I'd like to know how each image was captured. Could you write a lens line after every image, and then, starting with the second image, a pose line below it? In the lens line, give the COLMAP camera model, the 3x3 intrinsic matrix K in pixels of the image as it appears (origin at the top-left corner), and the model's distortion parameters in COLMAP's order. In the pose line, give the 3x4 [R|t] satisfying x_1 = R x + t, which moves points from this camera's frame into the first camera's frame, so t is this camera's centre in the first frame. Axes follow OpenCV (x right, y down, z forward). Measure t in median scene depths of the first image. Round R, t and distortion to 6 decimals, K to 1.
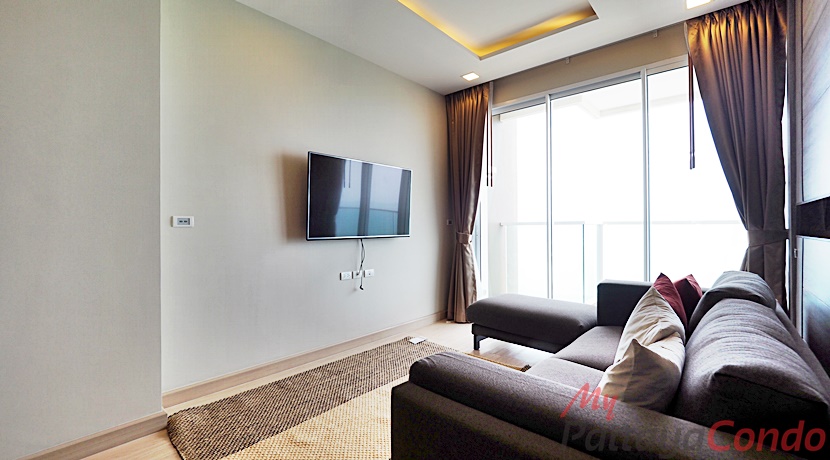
lens RADIAL K [[350.1, 0, 402.4], [0, 350.1, 226.1], [0, 0, 1]] dist [-0.003624, -0.000638]
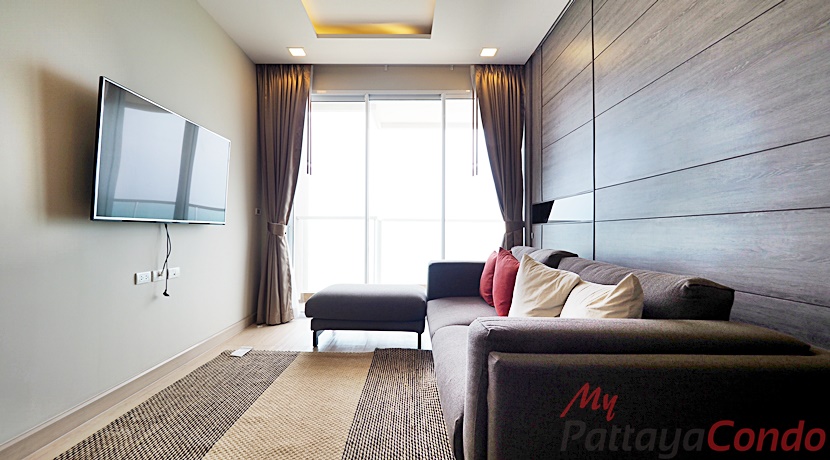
lens RADIAL K [[350.1, 0, 402.4], [0, 350.1, 226.1], [0, 0, 1]] dist [-0.003624, -0.000638]
pose [[0.745532, 0.017091, 0.666251, -0.230852], [-0.010781, 0.999850, -0.013585, 0.043715], [-0.666383, 0.002945, 0.745604, 0.153401]]
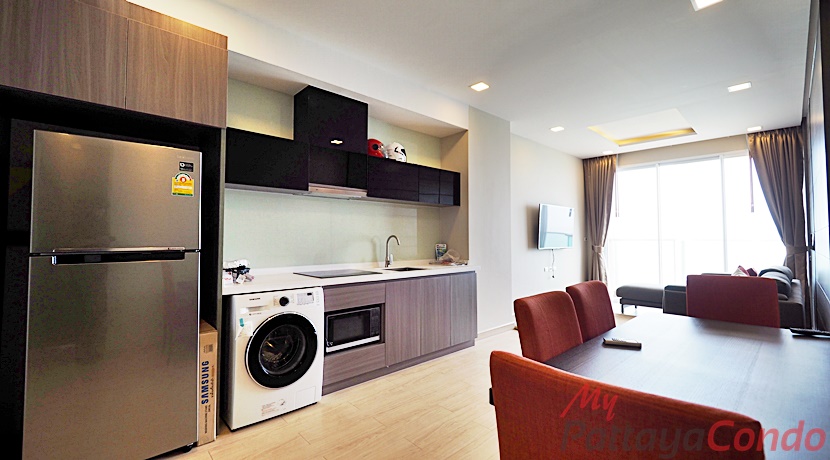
lens RADIAL K [[348.6, 0, 415.8], [0, 348.6, 225.0], [0, 0, 1]] dist [-0.000835, 0.000050]
pose [[0.997374, 0.004893, -0.072254, -0.670777], [-0.007492, 0.999333, -0.035743, -0.015675], [0.072031, 0.036191, 0.996746, -0.793959]]
